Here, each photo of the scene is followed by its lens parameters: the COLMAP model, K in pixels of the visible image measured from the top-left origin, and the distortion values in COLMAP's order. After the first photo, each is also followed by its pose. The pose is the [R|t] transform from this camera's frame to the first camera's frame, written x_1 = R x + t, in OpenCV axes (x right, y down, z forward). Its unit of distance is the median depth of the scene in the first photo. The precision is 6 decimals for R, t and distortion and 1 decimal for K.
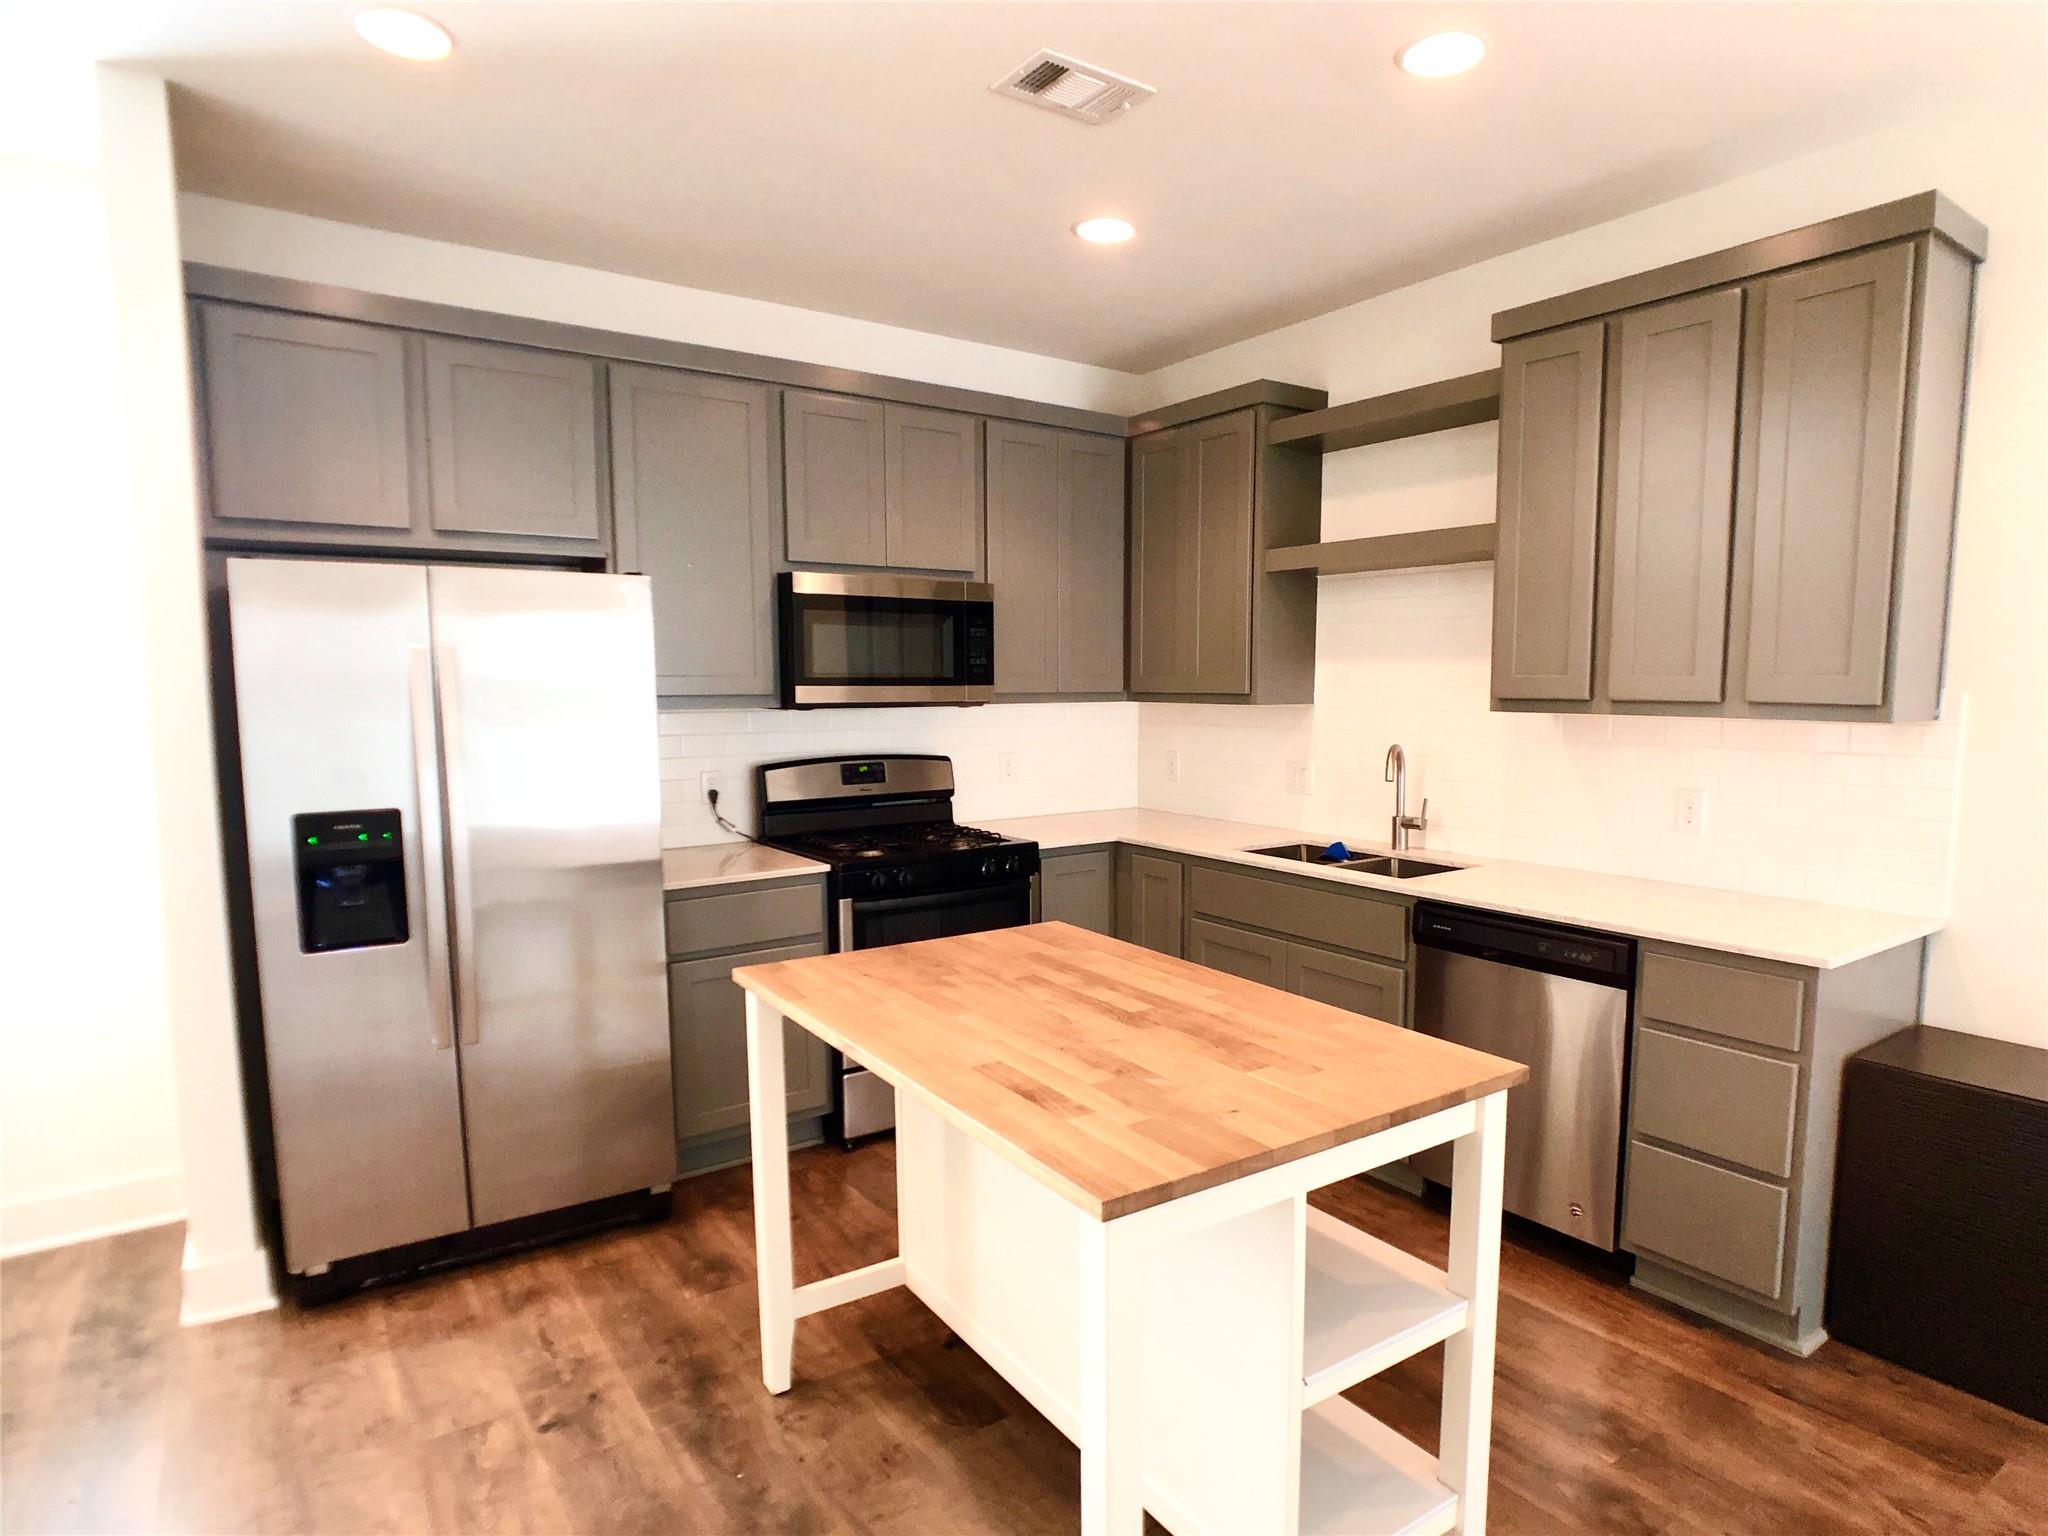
lens RADIAL K [[1161.2, 0, 1011.2], [0, 1161.2, 798.4], [0, 0, 1]] dist [-0.003729, -0.003807]
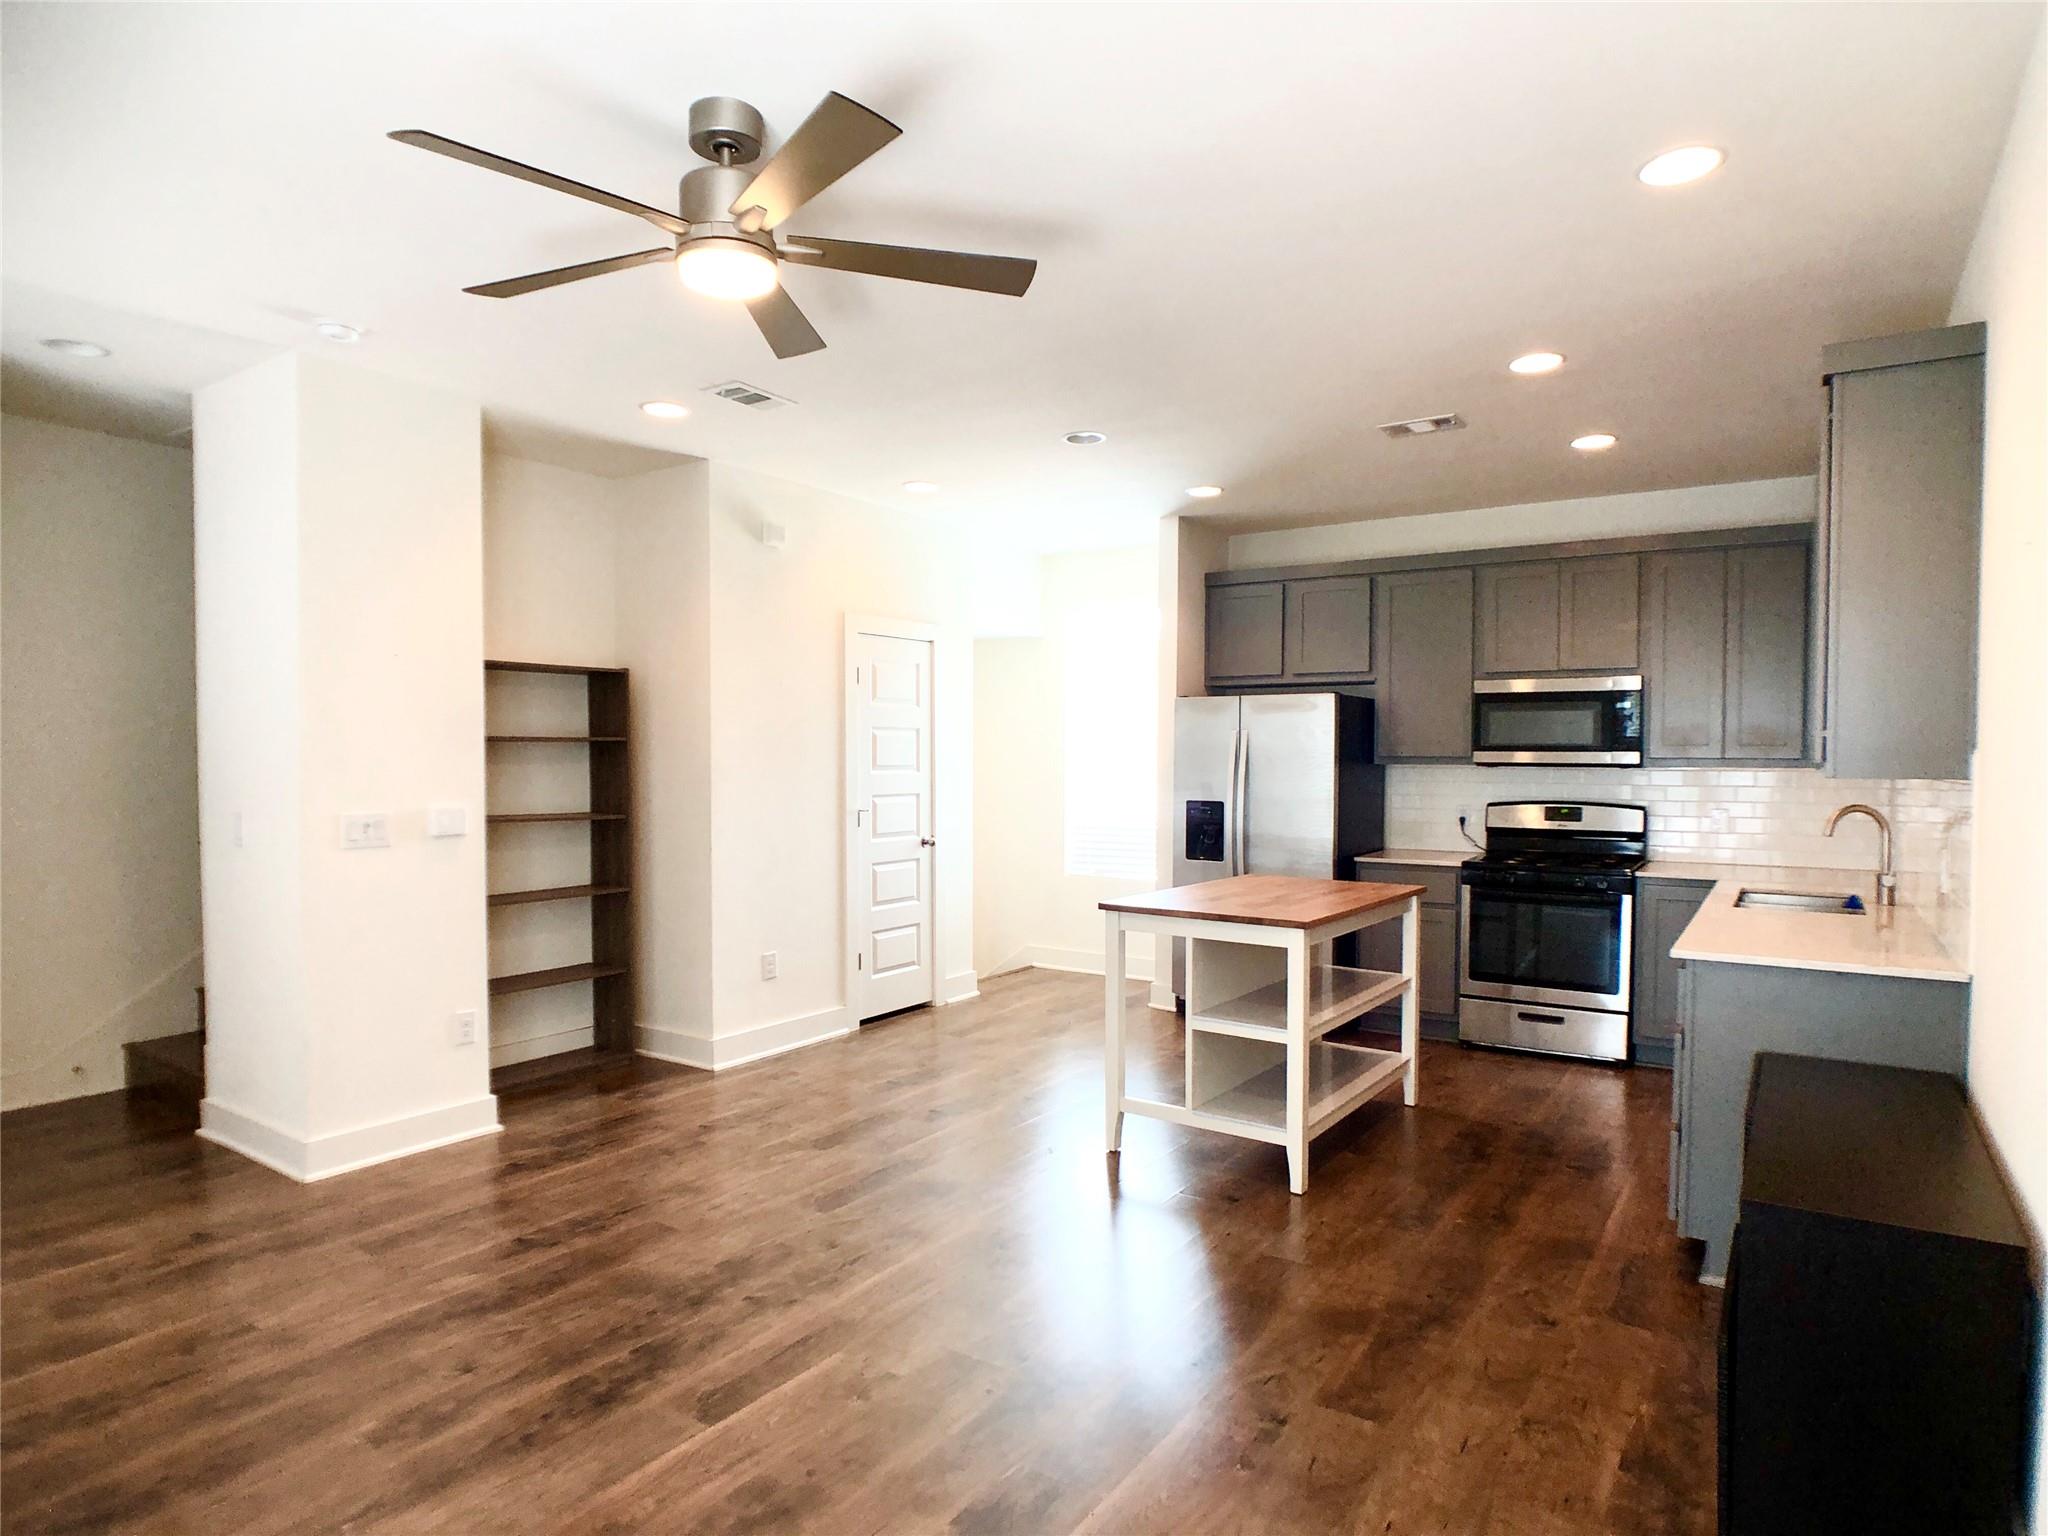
lens RADIAL K [[1161.2, 0, 1037.7], [0, 1161.2, 760.5], [0, 0, 1]] dist [-0.003729, -0.003807]
pose [[0.380938, 0.013178, -0.924507, 1.056191], [-0.103690, 0.994200, -0.028553, 0.023362], [0.918768, 0.106739, 0.380095, -0.148581]]
